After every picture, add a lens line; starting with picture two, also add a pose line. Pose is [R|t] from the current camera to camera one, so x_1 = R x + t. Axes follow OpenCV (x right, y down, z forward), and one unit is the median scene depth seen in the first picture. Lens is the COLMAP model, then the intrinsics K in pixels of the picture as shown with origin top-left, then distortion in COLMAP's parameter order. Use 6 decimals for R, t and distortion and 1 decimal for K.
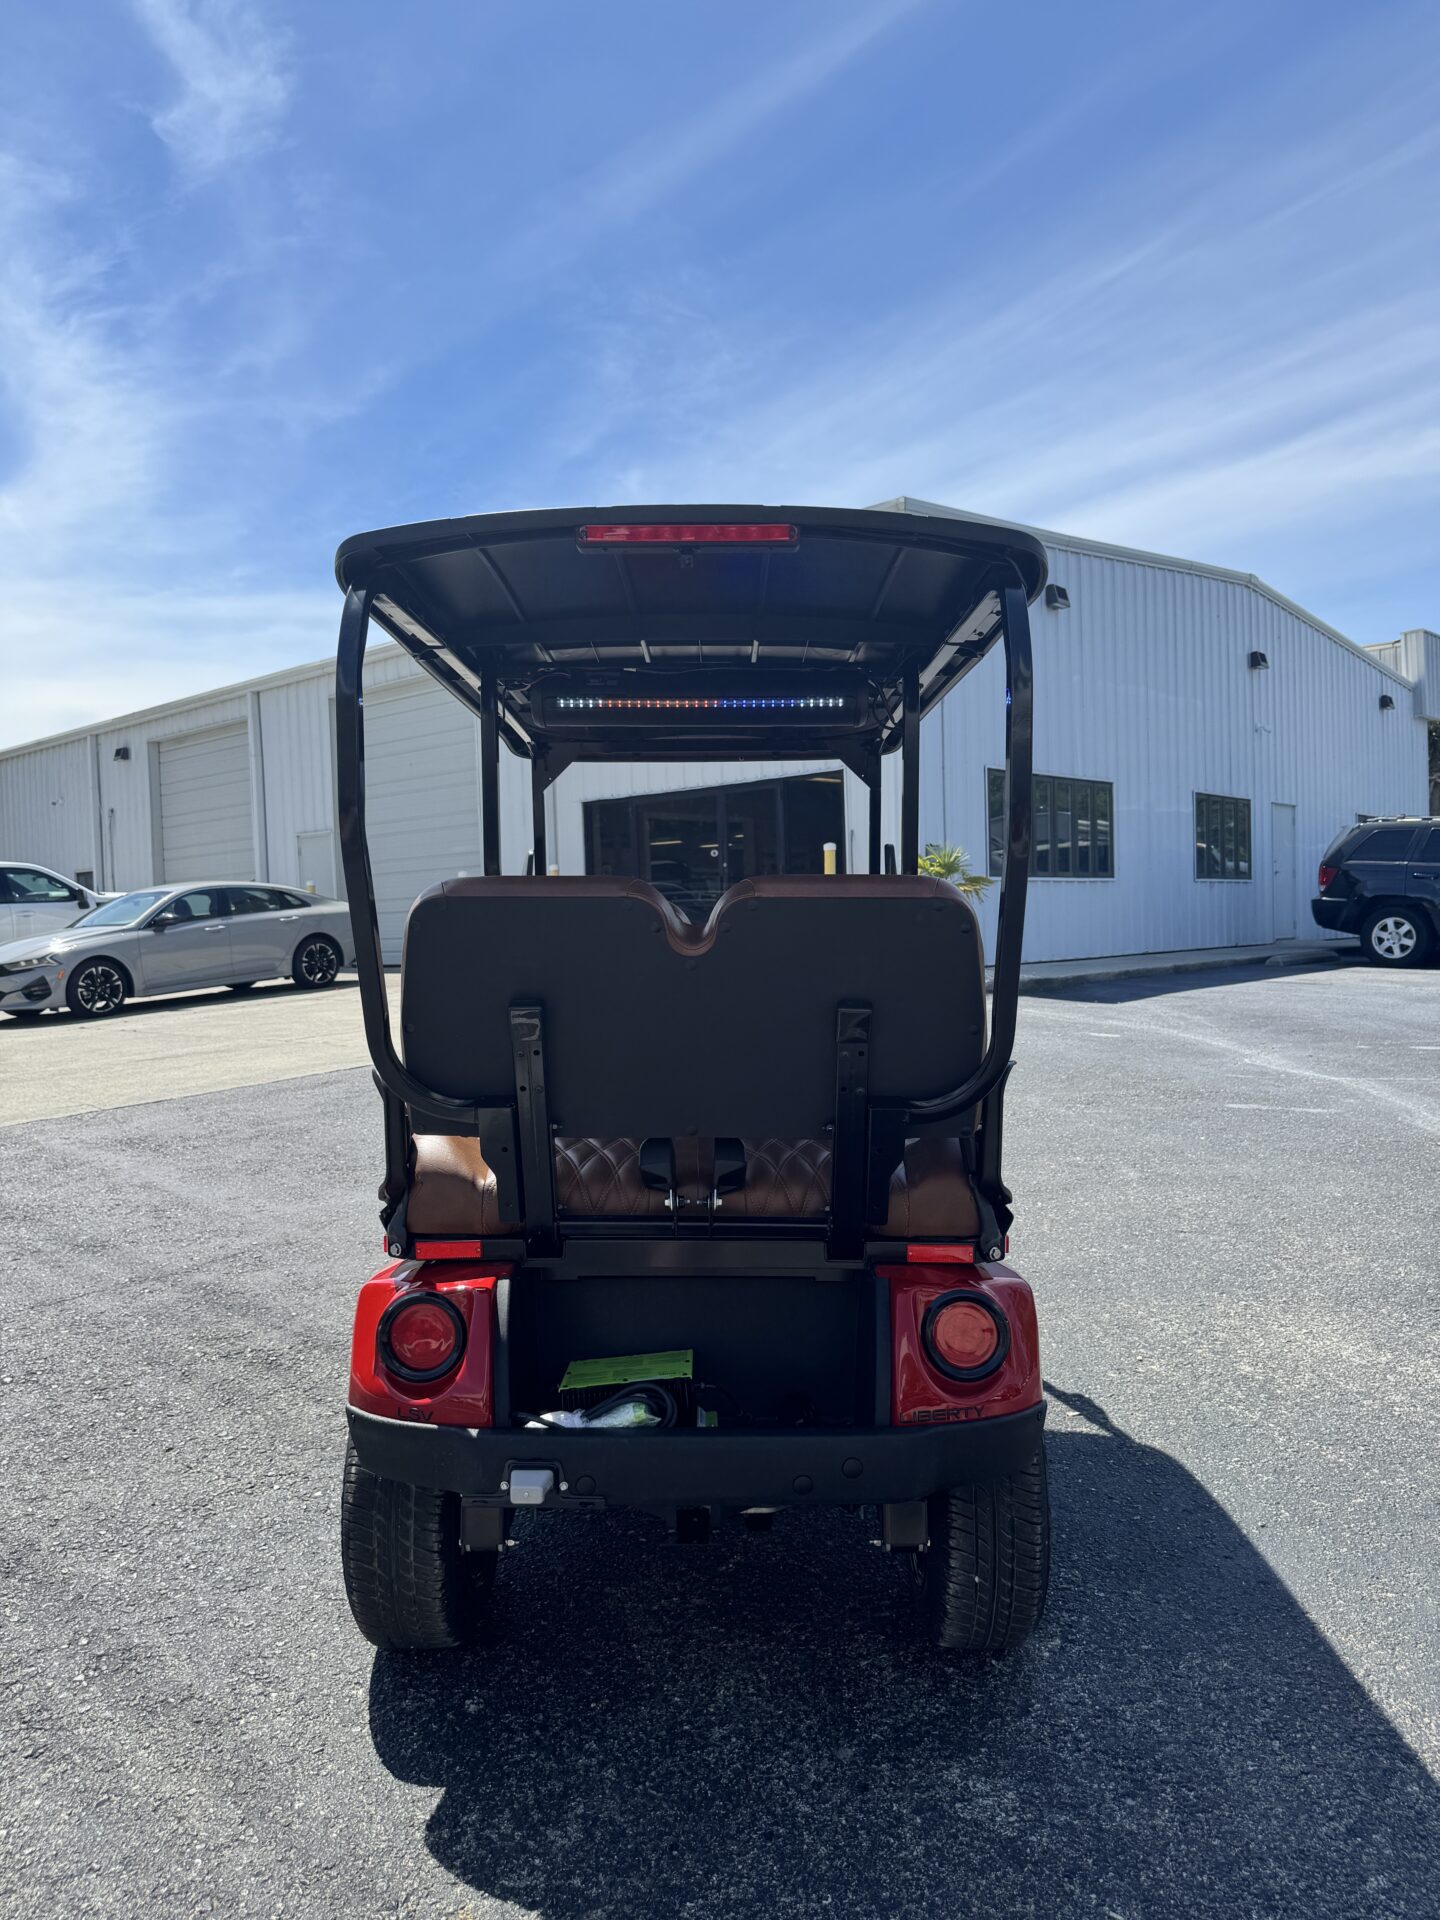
lens RADIAL K [[1343.7, 0, 724.7], [0, 1343.7, 967.7], [0, 0, 1]] dist [0.029040, -0.053794]
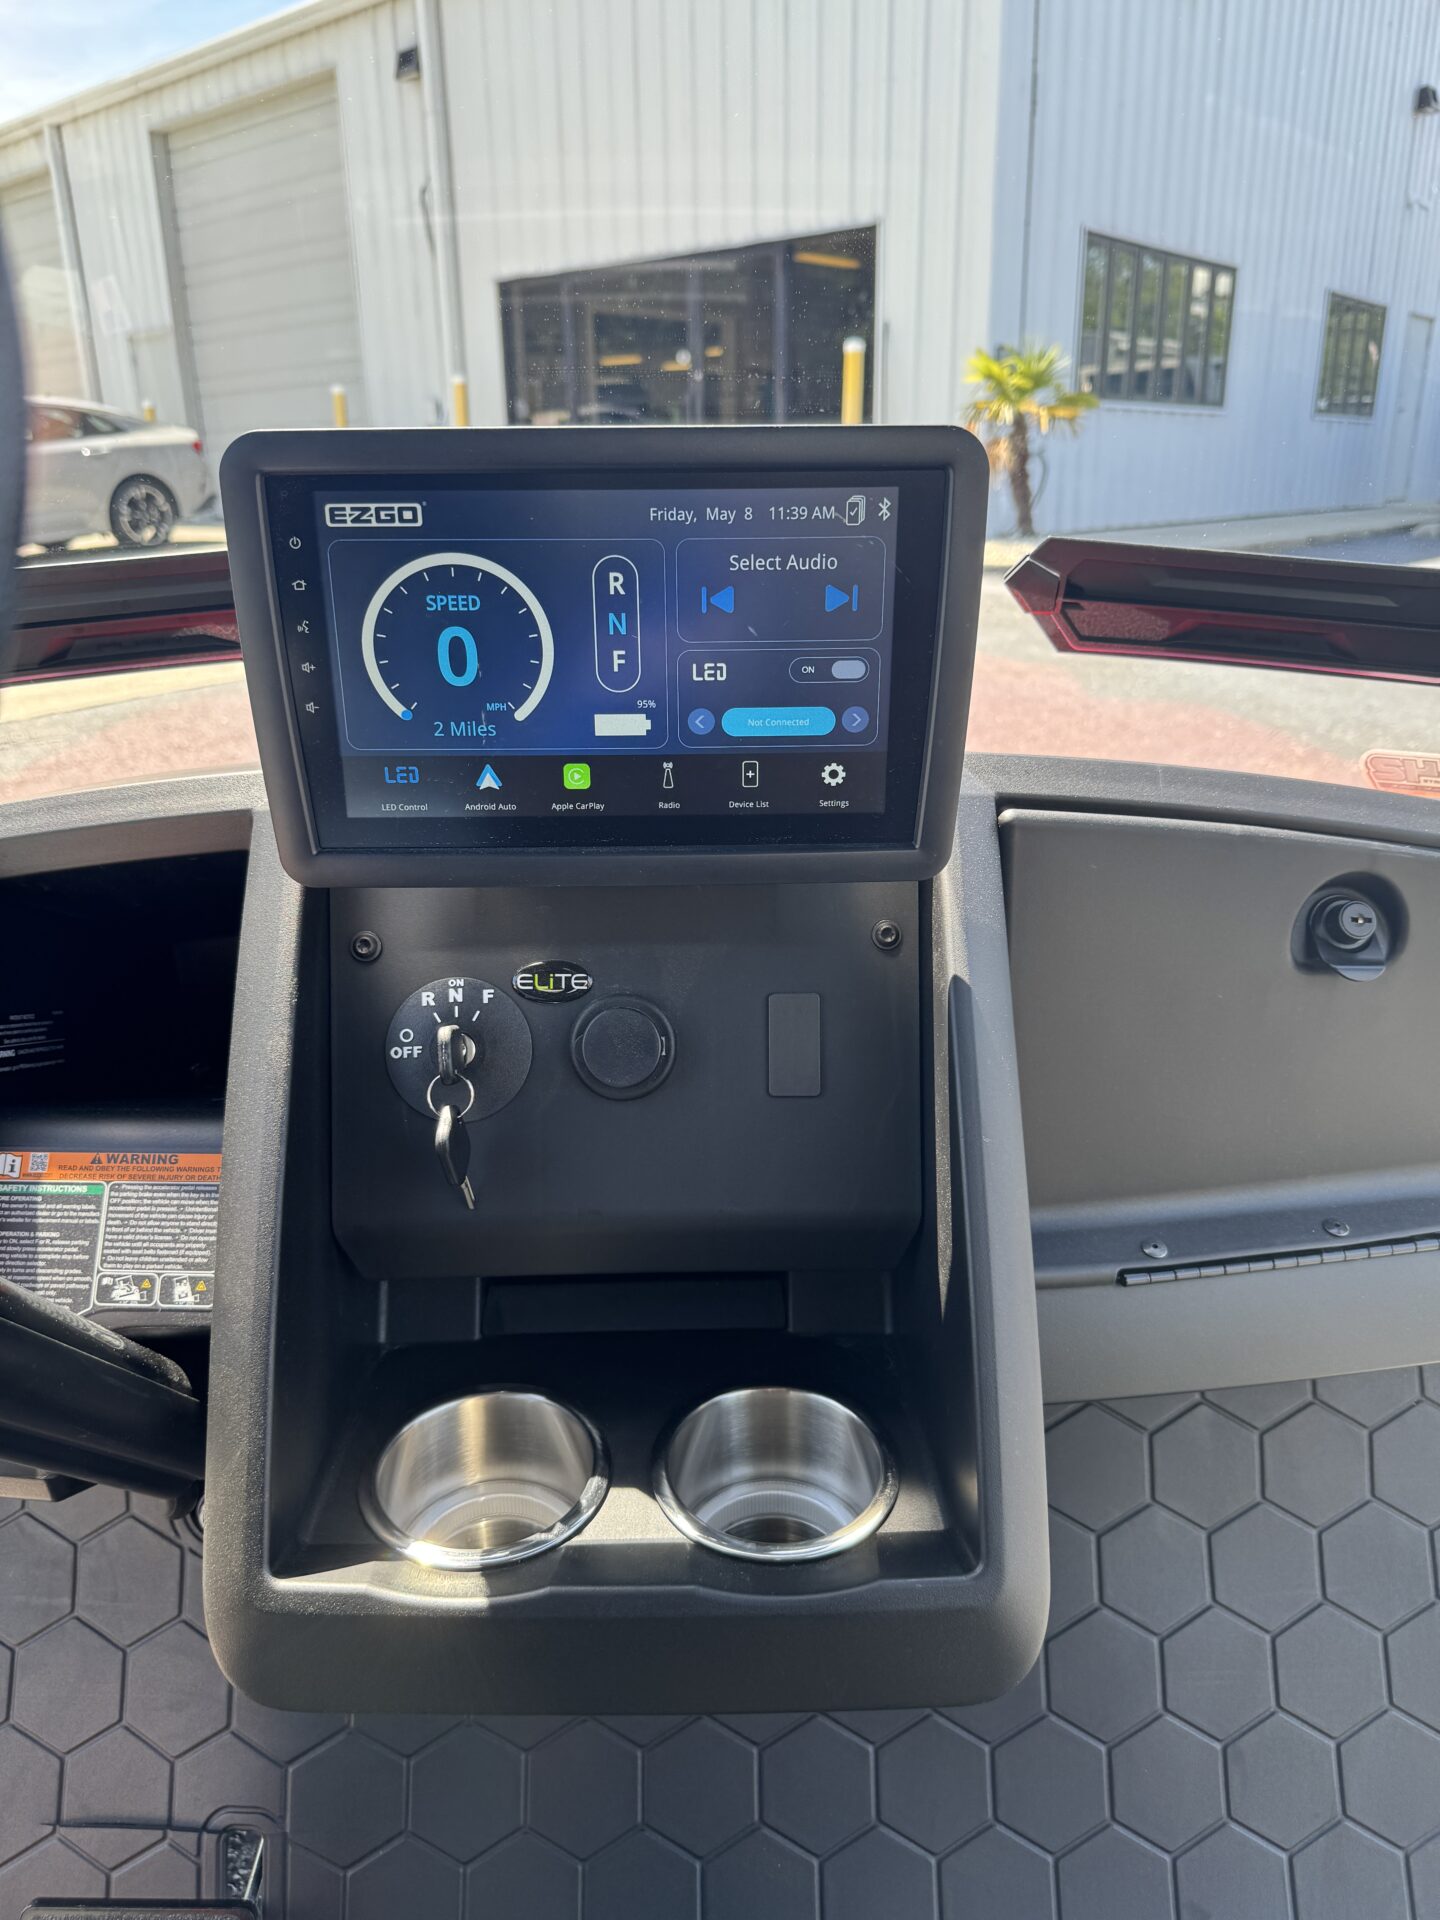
lens RADIAL K [[1343.7, 0, 722.2], [0, 1343.7, 951.6], [0, 0, 1]] dist [0.029040, -0.053794]
pose [[0.999648, 0.004968, 0.026064, -0.003818], [-0.012600, 0.953369, 0.301544, -0.002294], [-0.023351, -0.301766, 0.953096, 0.202502]]
